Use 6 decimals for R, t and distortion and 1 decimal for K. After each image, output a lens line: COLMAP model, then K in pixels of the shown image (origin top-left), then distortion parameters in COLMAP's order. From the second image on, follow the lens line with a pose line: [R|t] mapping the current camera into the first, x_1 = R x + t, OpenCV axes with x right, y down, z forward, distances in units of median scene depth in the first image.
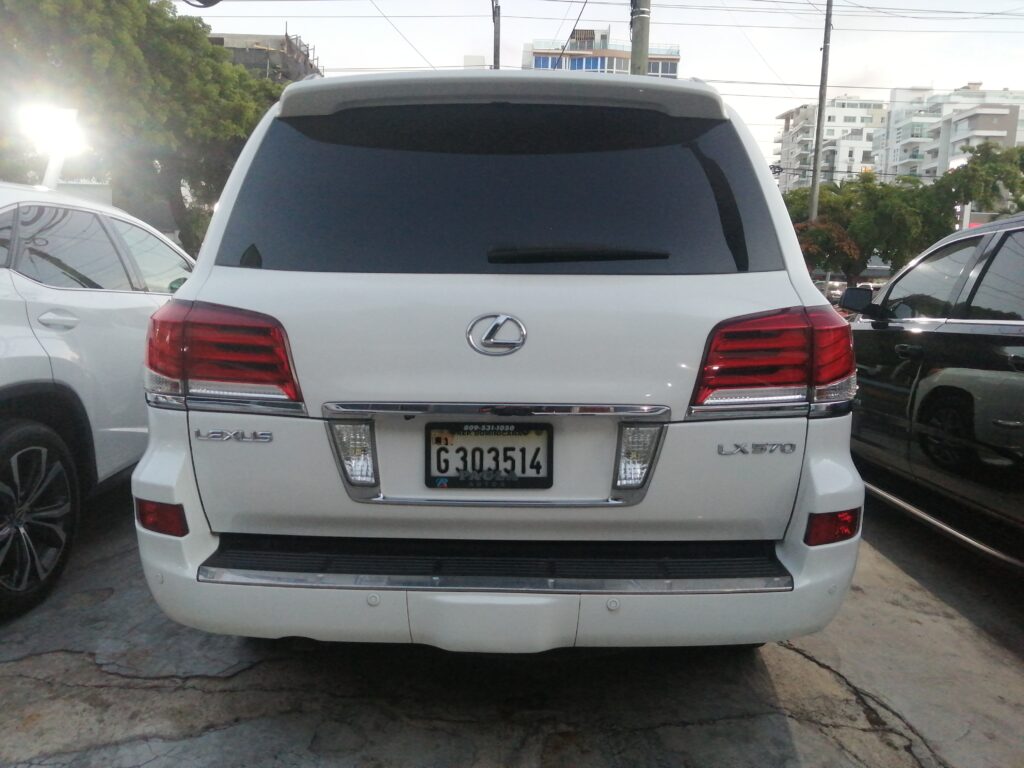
lens RADIAL K [[807.4, 0, 512.0], [0, 807.4, 384.0], [0, 0, 1]] dist [-0.010234, -0.007272]
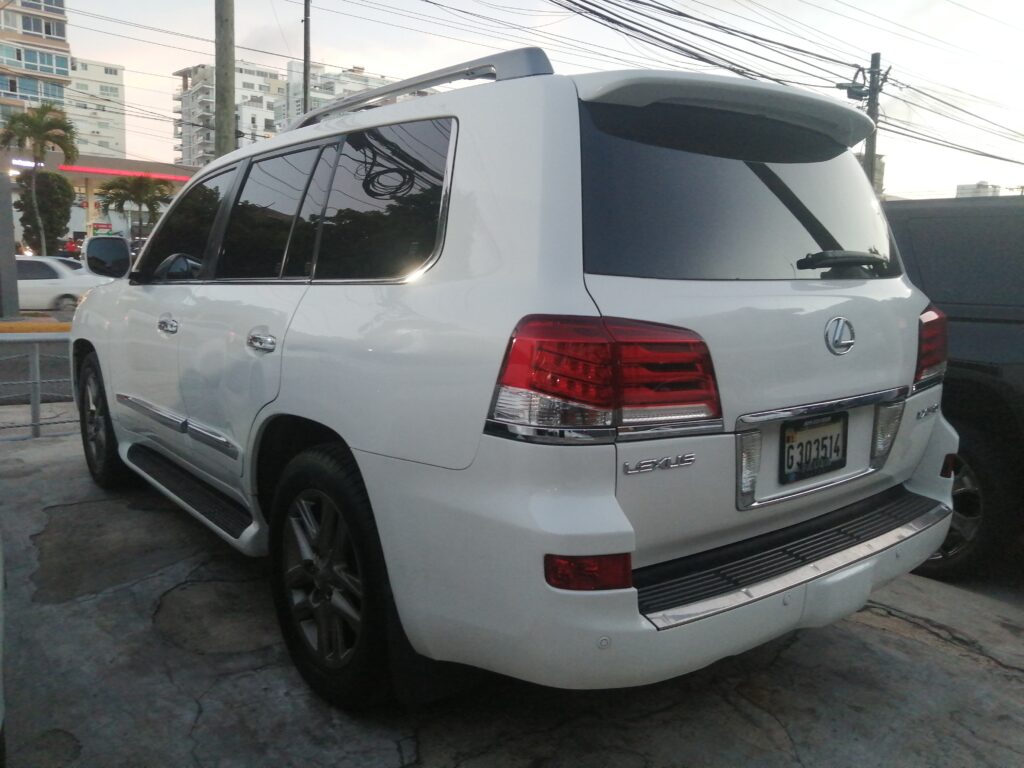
lens RADIAL K [[807.4, 0, 512.0], [0, 807.4, 384.0], [0, 0, 1]] dist [-0.010234, -0.007272]
pose [[0.773118, -0.091904, 0.627568, -1.033700], [0.064718, 0.995713, 0.066089, -0.096460], [-0.630951, -0.010480, 0.775752, 0.405830]]
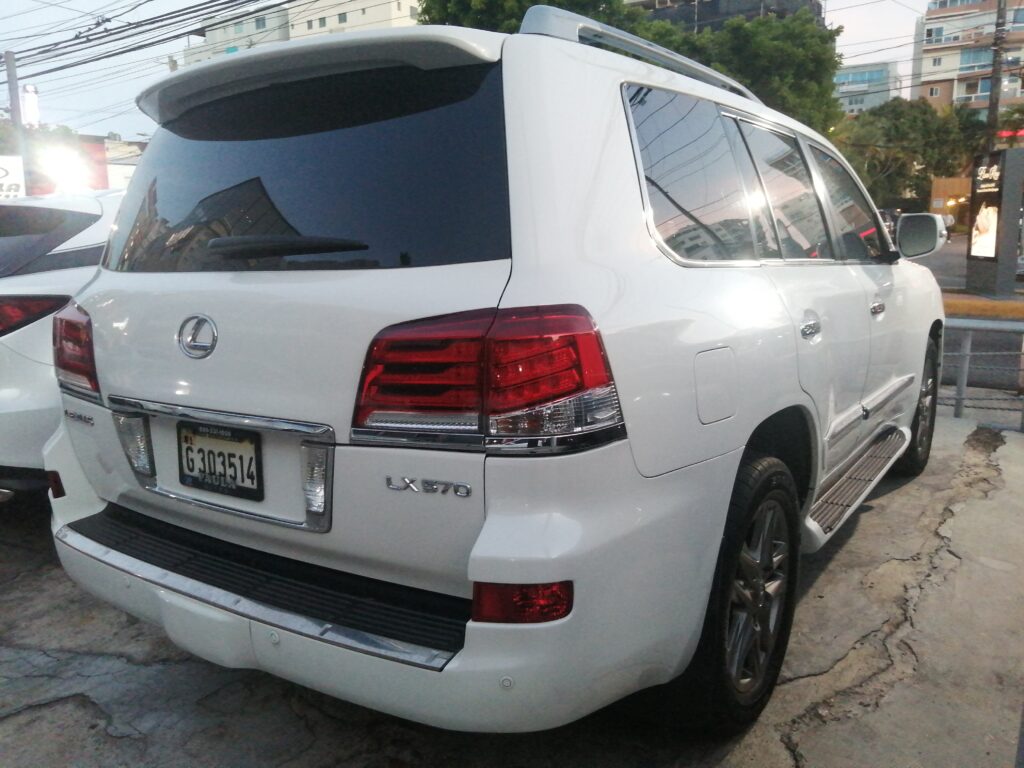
lens RADIAL K [[821.6, 0, 512.0], [0, 821.6, 384.0], [0, 0, 1]] dist [-0.122620, 0.061688]
pose [[0.849351, 0.054506, -0.525007, 0.773822], [-0.025919, 0.997761, 0.061654, -0.070708], [0.527192, -0.038758, 0.848862, 0.366205]]
